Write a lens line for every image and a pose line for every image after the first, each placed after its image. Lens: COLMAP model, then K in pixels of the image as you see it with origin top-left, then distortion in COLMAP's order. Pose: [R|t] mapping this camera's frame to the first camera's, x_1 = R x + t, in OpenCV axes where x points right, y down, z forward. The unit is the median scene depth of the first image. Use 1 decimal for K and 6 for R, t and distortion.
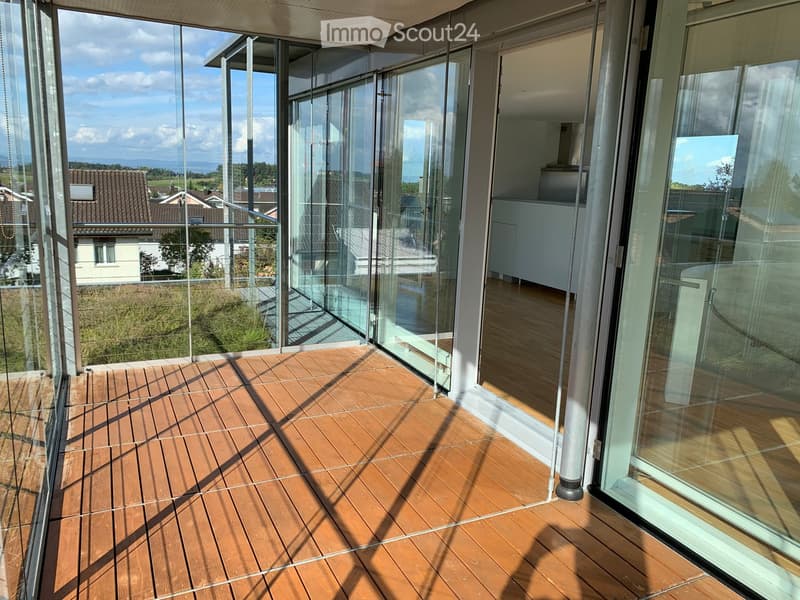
lens RADIAL K [[607.5, 0, 400.0], [0, 607.5, 300.0], [0, 0, 1]] dist [-0.002253, -0.005573]
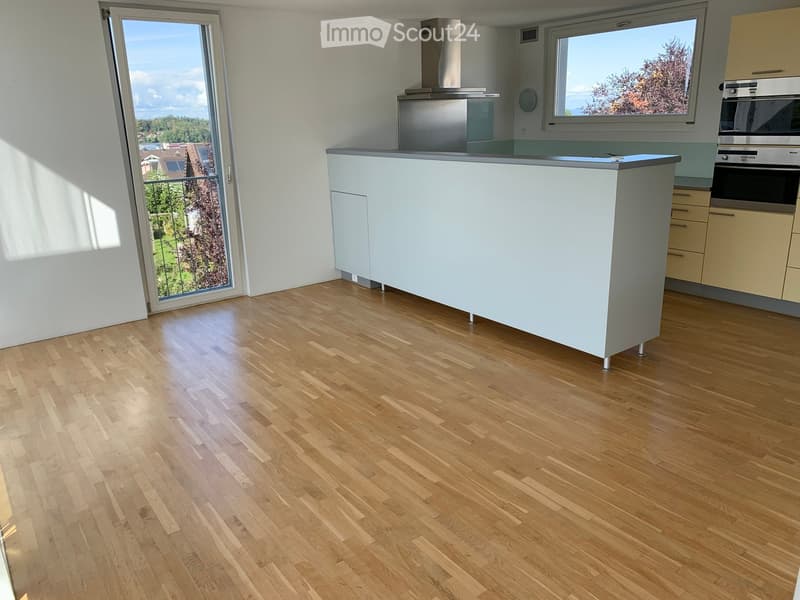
lens RADIAL K [[607.5, 0, 400.0], [0, 607.5, 300.0], [0, 0, 1]] dist [-0.002253, -0.005573]
pose [[0.978393, -0.129172, 0.161435, 0.107948], [0.114491, 0.988659, 0.097186, -0.072382], [-0.172157, -0.076603, 0.982086, 0.374771]]
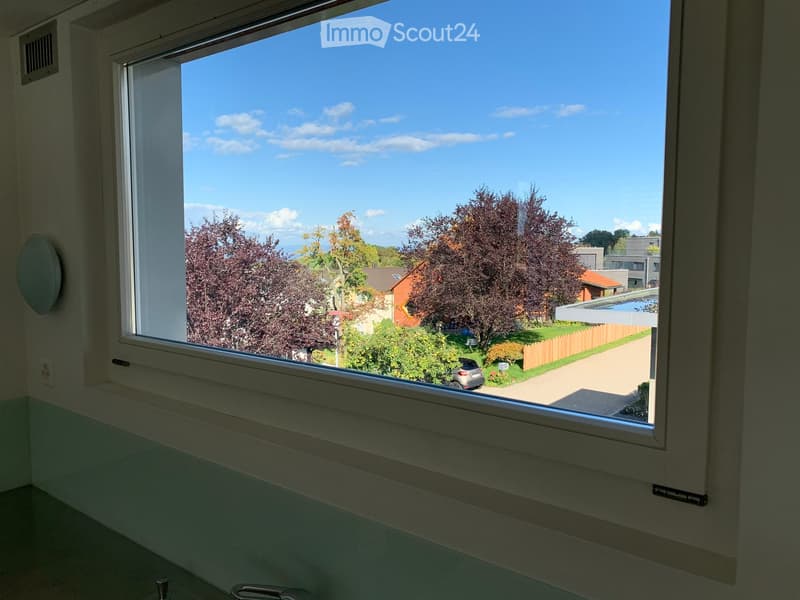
lens RADIAL K [[610.6, 0, 400.0], [0, 610.6, 300.0], [0, 0, 1]] dist [0.052310, -0.055407]
pose [[0.894518, -0.078405, 0.440103, 0.428268], [0.126265, 0.988726, -0.080492, -0.182223], [-0.428830, 0.127571, 0.894332, 0.855653]]
